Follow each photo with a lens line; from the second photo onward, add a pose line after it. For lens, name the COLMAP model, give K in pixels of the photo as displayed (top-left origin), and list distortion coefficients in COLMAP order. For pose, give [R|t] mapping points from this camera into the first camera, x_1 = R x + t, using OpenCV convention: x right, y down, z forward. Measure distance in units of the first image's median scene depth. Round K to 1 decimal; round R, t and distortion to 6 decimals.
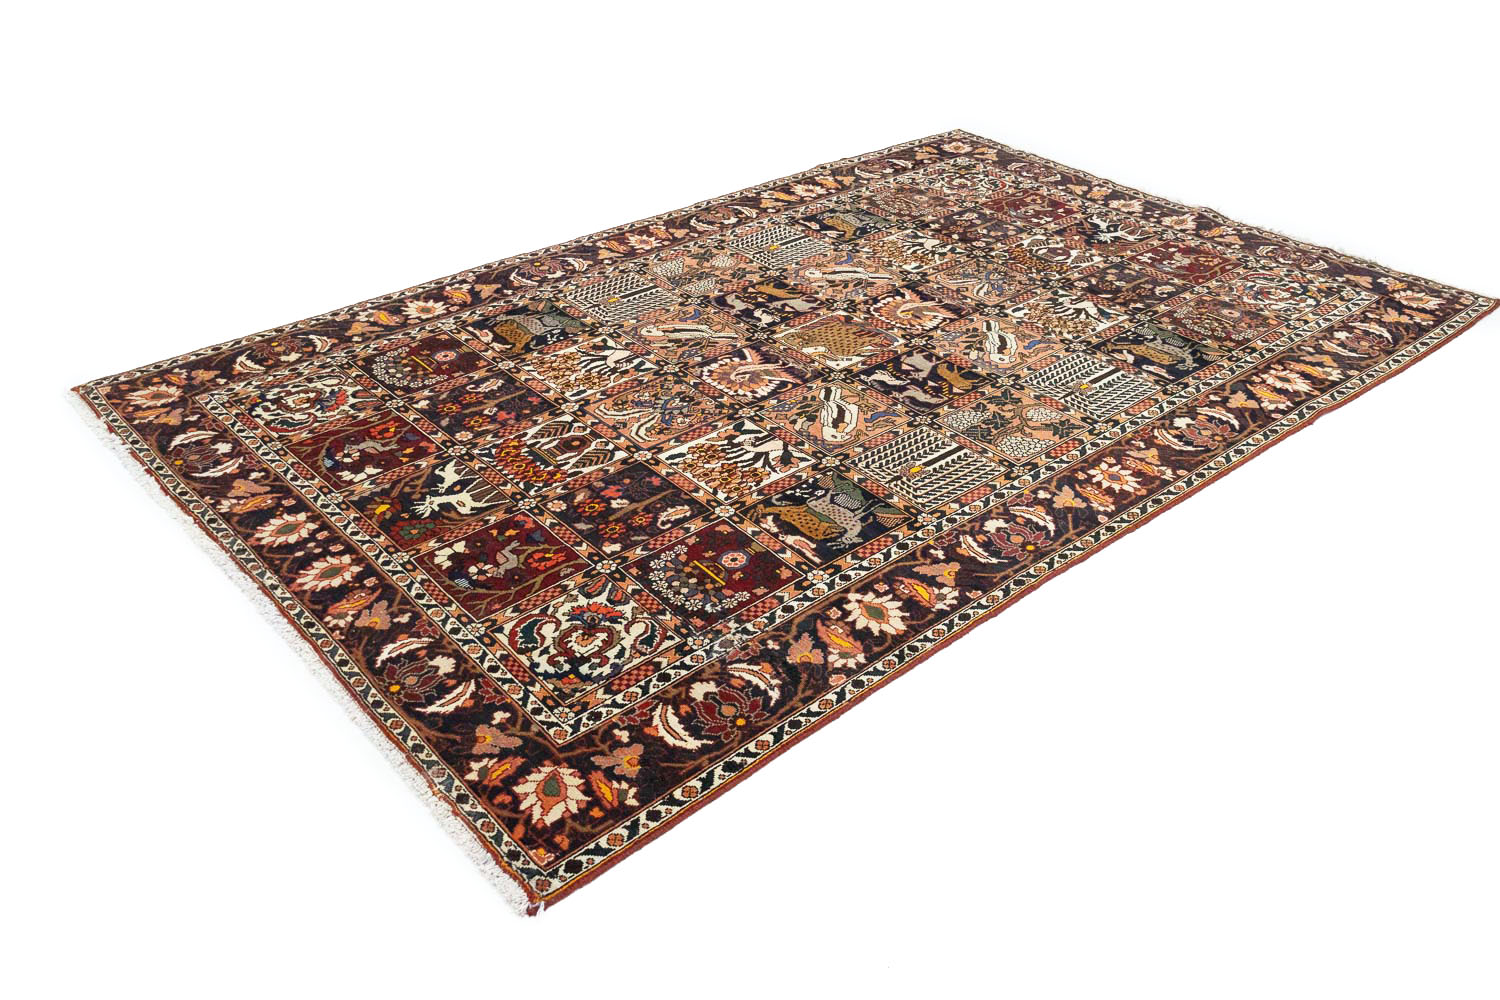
lens RADIAL K [[1236.6, 0, 724.9], [0, 1236.6, 506.6], [0, 0, 1]] dist [0.002840, -0.001844]
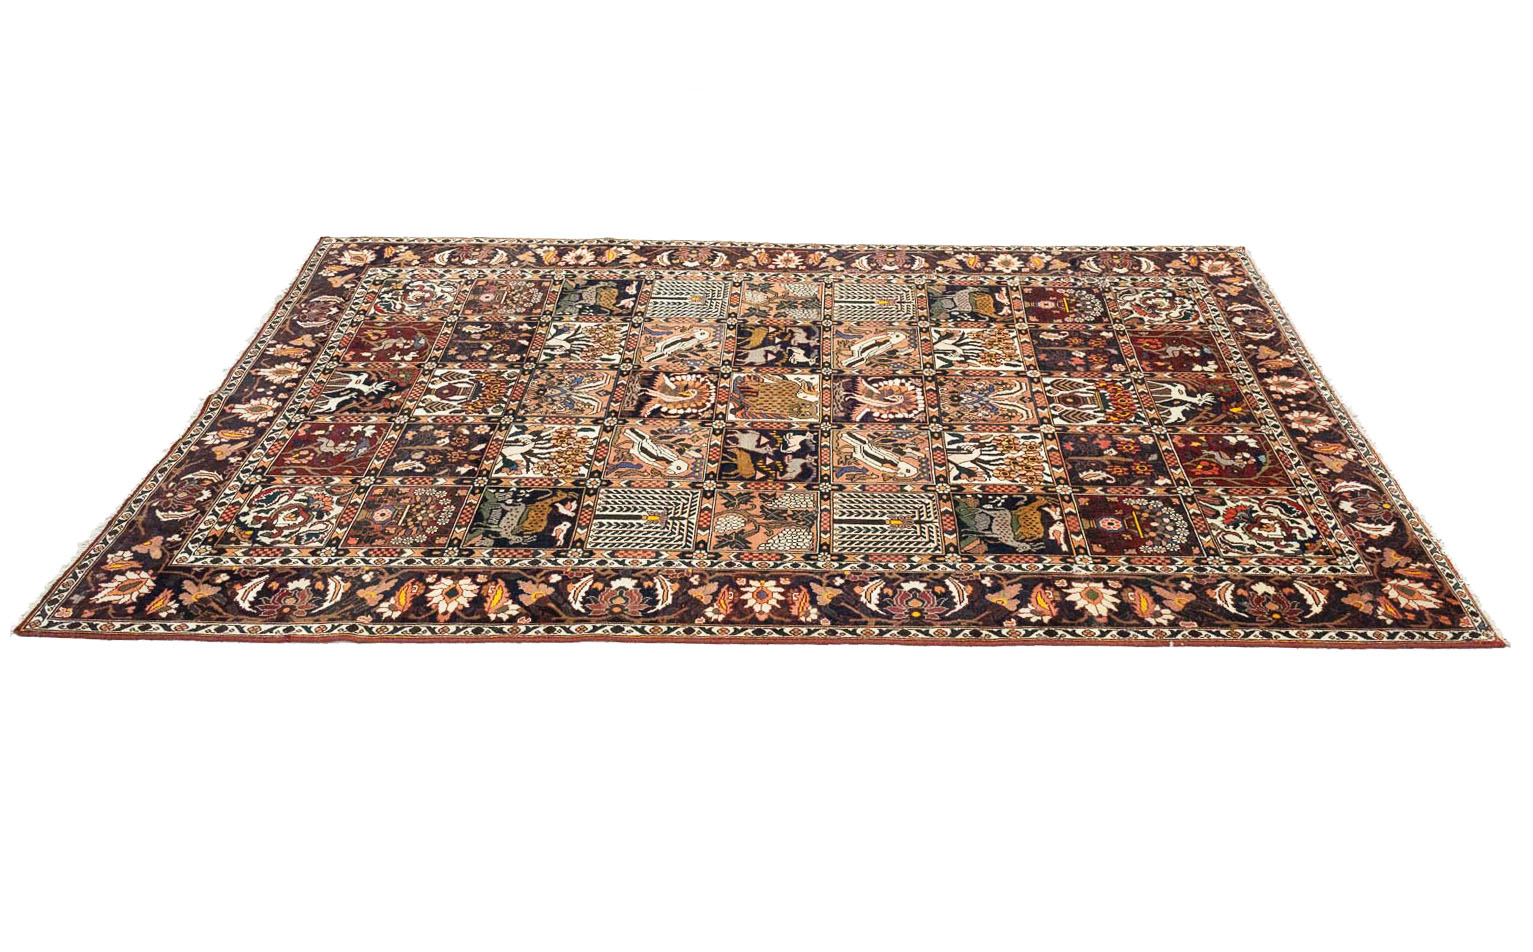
lens RADIAL K [[1256.5, 0, 758.2], [0, 1256.5, 476.0], [0, 0, 1]] dist [0.000818, -0.002876]
pose [[-0.740073, -0.402694, 0.538637, -0.566751], [0.364958, 0.432249, 0.824601, -1.112790], [-0.564887, 0.806844, -0.172929, 1.364391]]
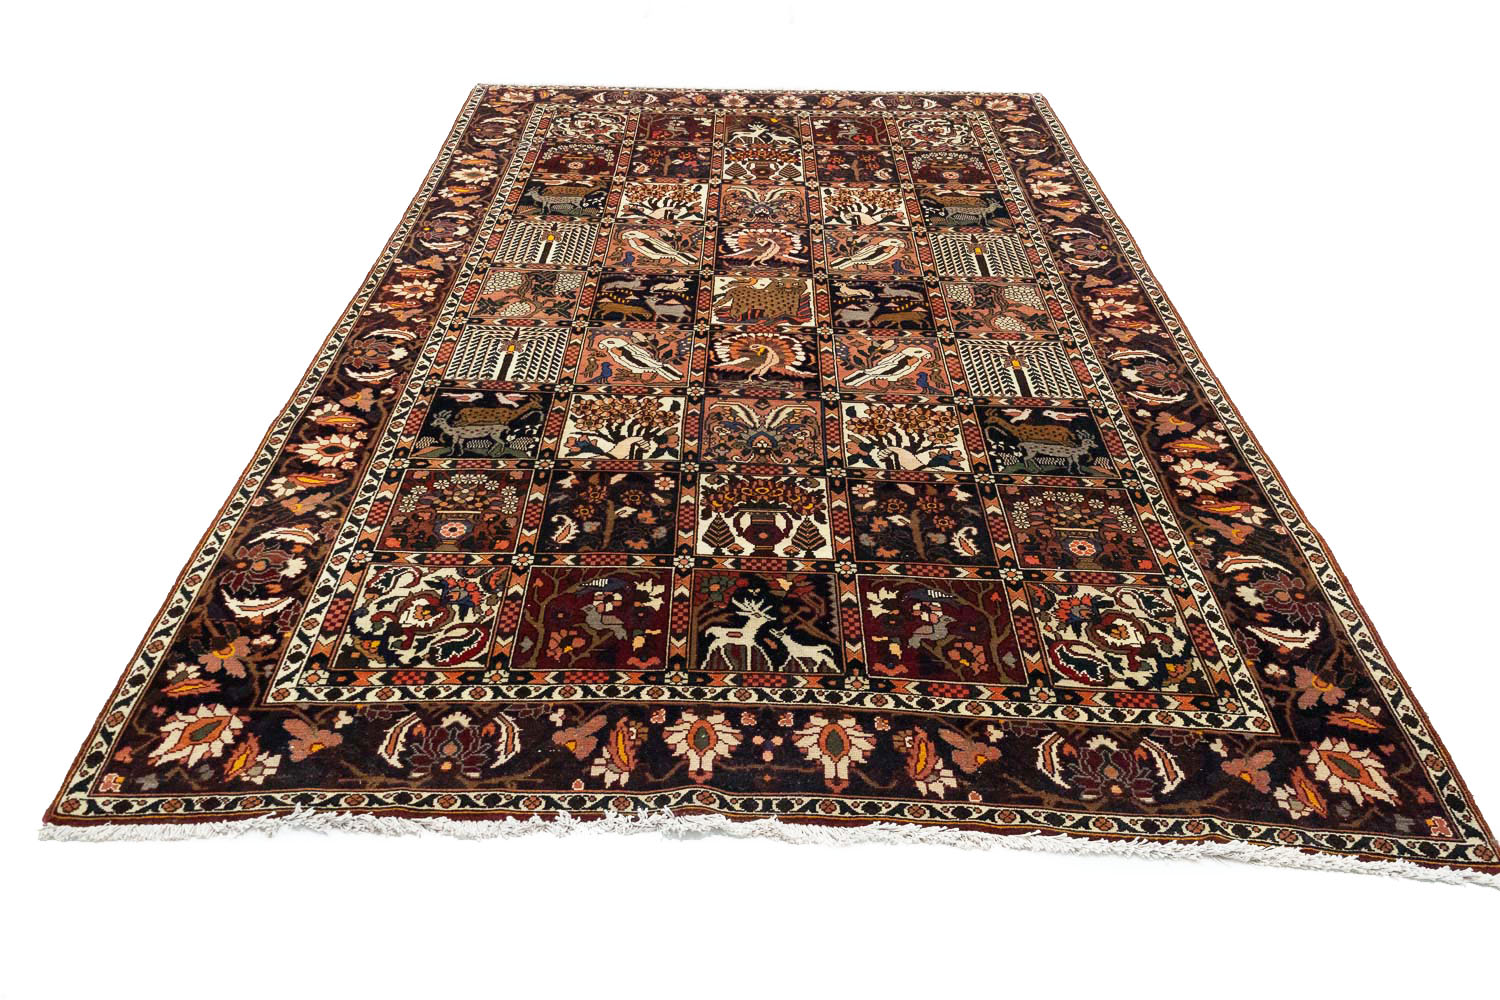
lens RADIAL K [[1236.6, 0, 750.7], [0, 1236.6, 489.1], [0, 0, 1]] dist [0.002840, -0.001844]
pose [[-0.658157, 0.425127, -0.621366, 0.809496], [-0.431629, 0.463158, 0.774068, -0.862499], [0.616868, 0.777658, -0.121333, 1.324905]]
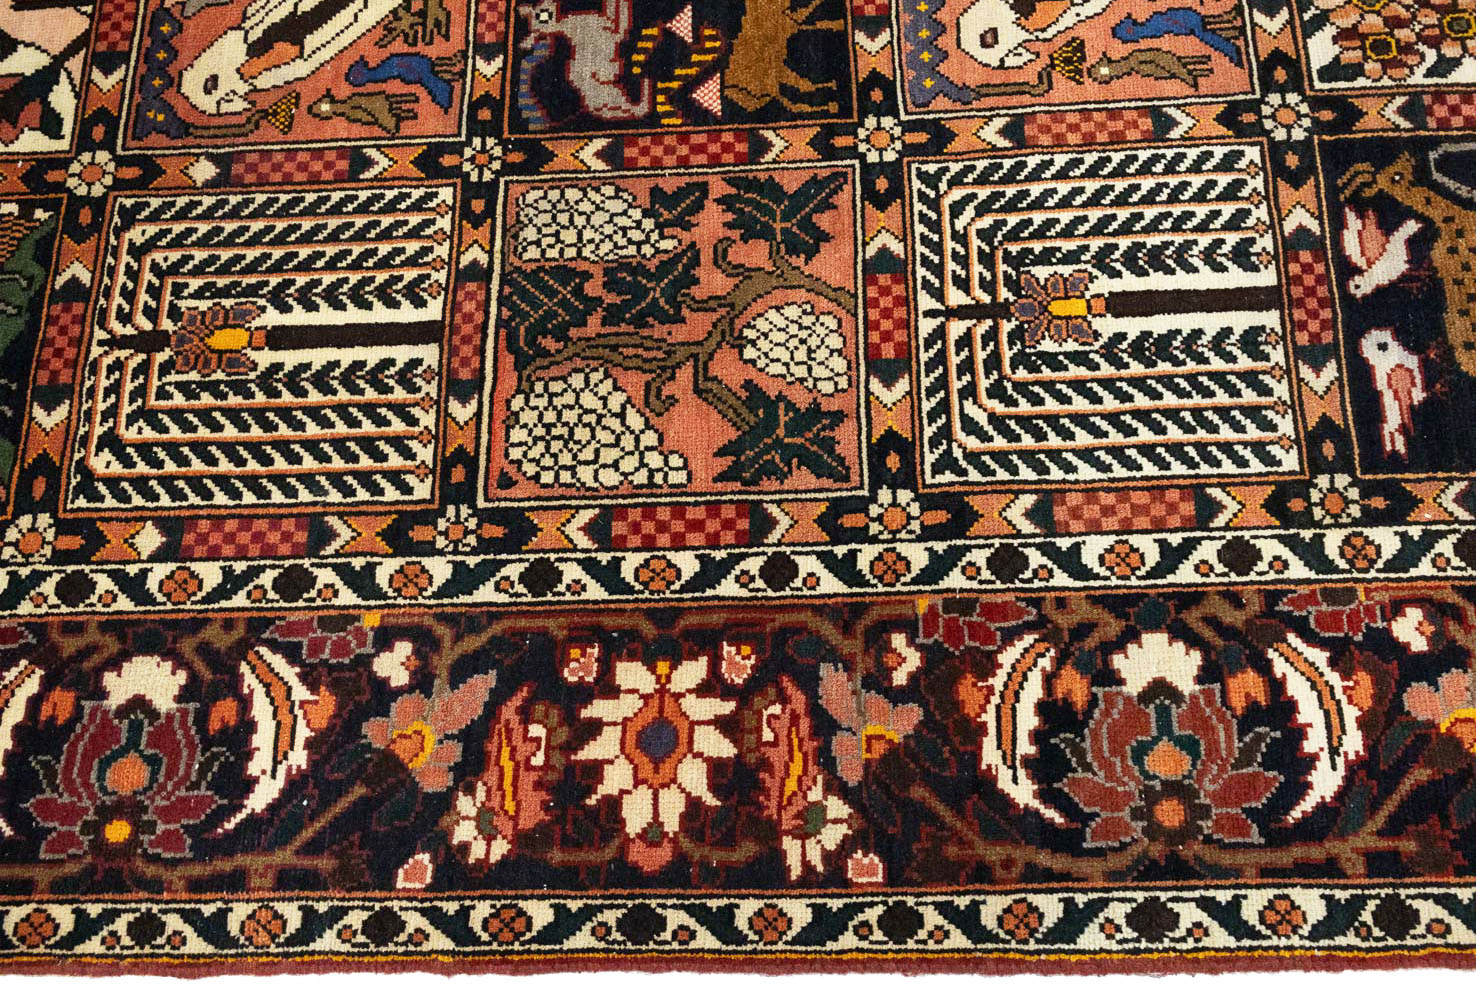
lens RADIAL K [[1216.8, 0, 729.8], [0, 1216.8, 488.8], [0, 0, 1]] dist [0.002840, -0.001844]
pose [[0.774359, 0.594088, -0.217778, 0.320140], [-0.299576, 0.647384, 0.700819, -0.248193], [0.557335, -0.477445, 0.679282, 0.751461]]
